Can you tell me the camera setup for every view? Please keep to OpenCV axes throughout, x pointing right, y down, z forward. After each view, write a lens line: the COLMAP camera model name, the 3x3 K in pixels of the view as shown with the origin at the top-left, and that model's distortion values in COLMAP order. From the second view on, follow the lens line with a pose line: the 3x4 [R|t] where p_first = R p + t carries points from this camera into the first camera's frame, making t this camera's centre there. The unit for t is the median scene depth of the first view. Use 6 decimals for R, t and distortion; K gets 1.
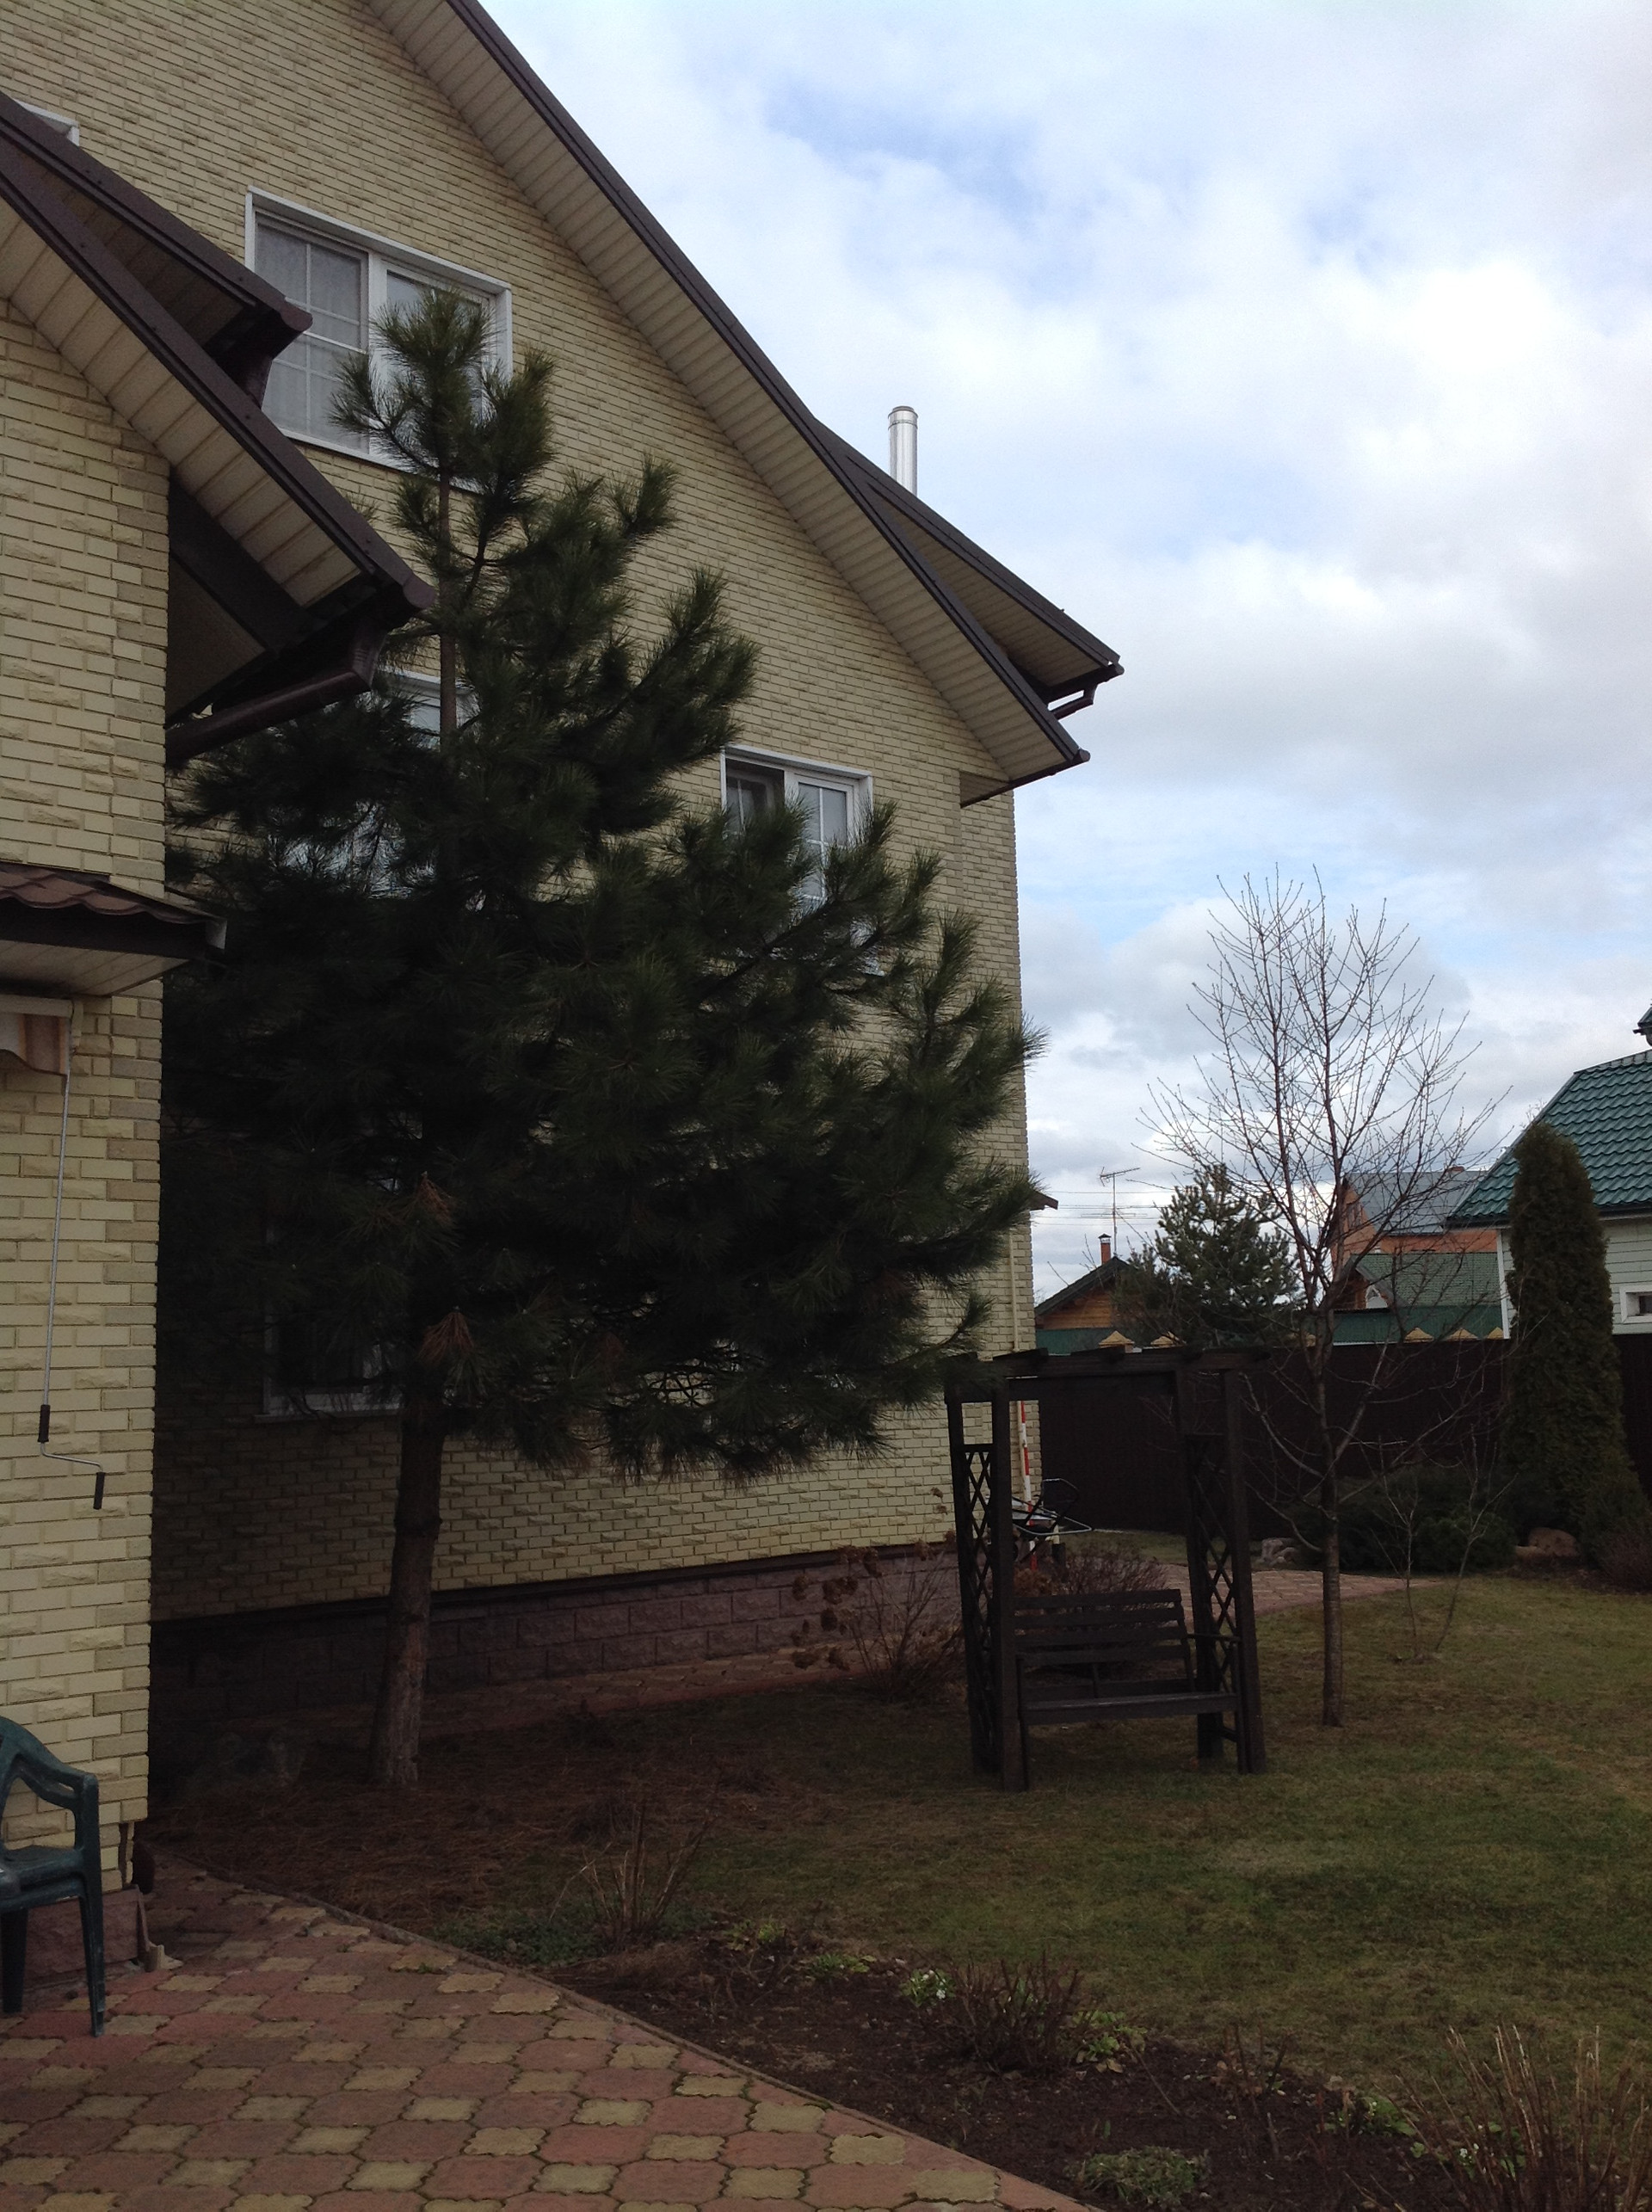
lens RADIAL K [[2060.0, 0, 826.0], [0, 2060.0, 1106.0], [0, 0, 1]] dist [0.129145, -0.259764]
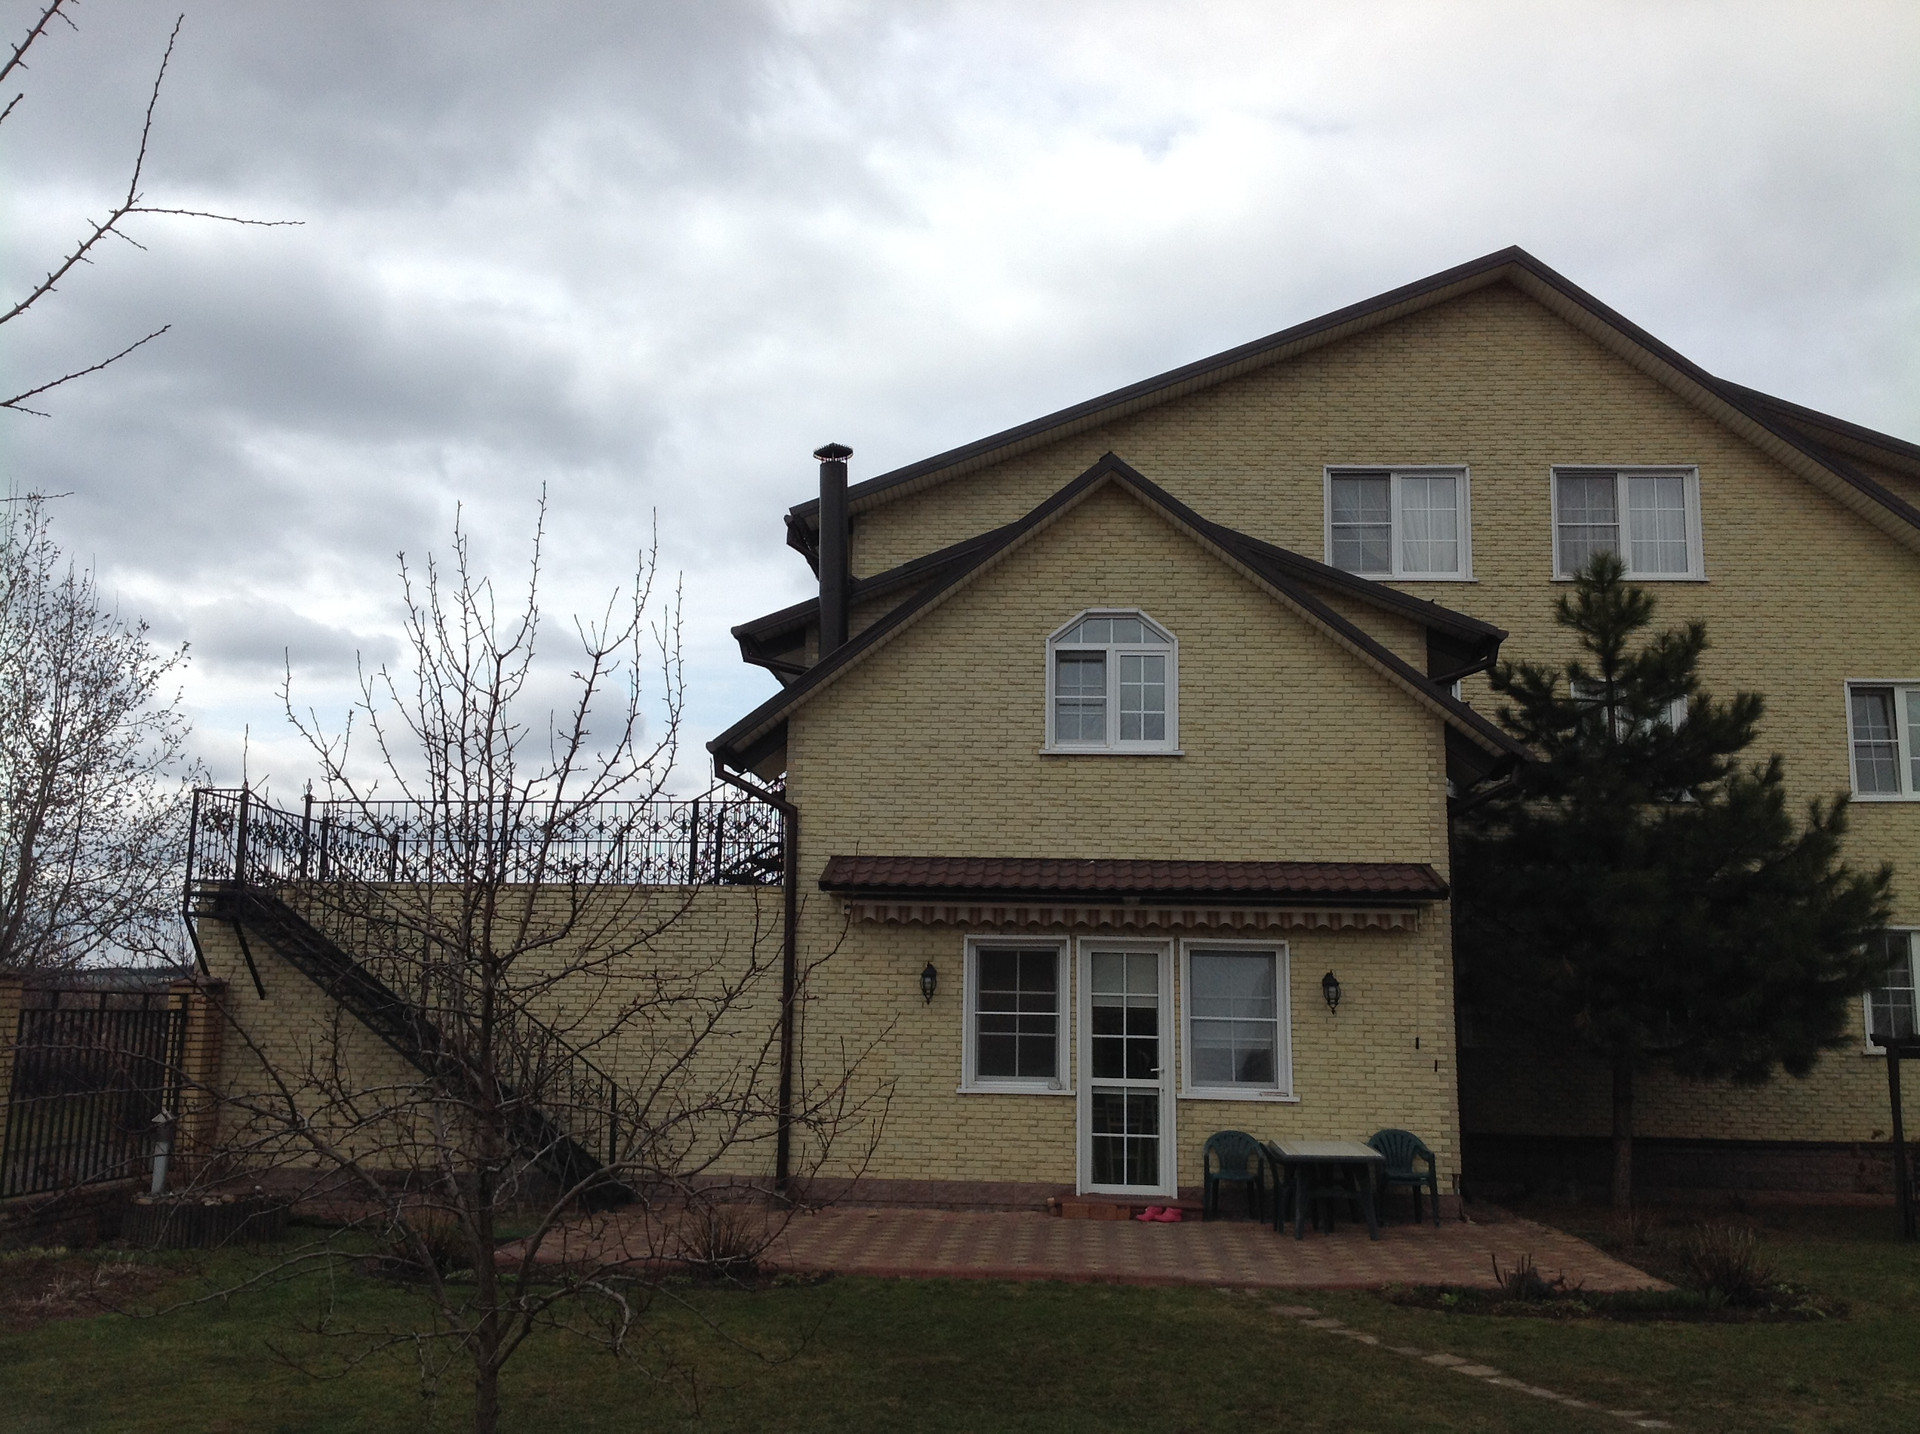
lens RADIAL K [[1788.0, 0, 951.2], [0, 1788.0, 720.7], [0, 0, 1]] dist [0.129145, -0.259764]
pose [[0.719796, -0.078737, -0.689706, 1.003146], [0.059465, 0.996888, -0.051746, -0.227543], [0.691634, -0.003767, 0.722238, -1.413124]]
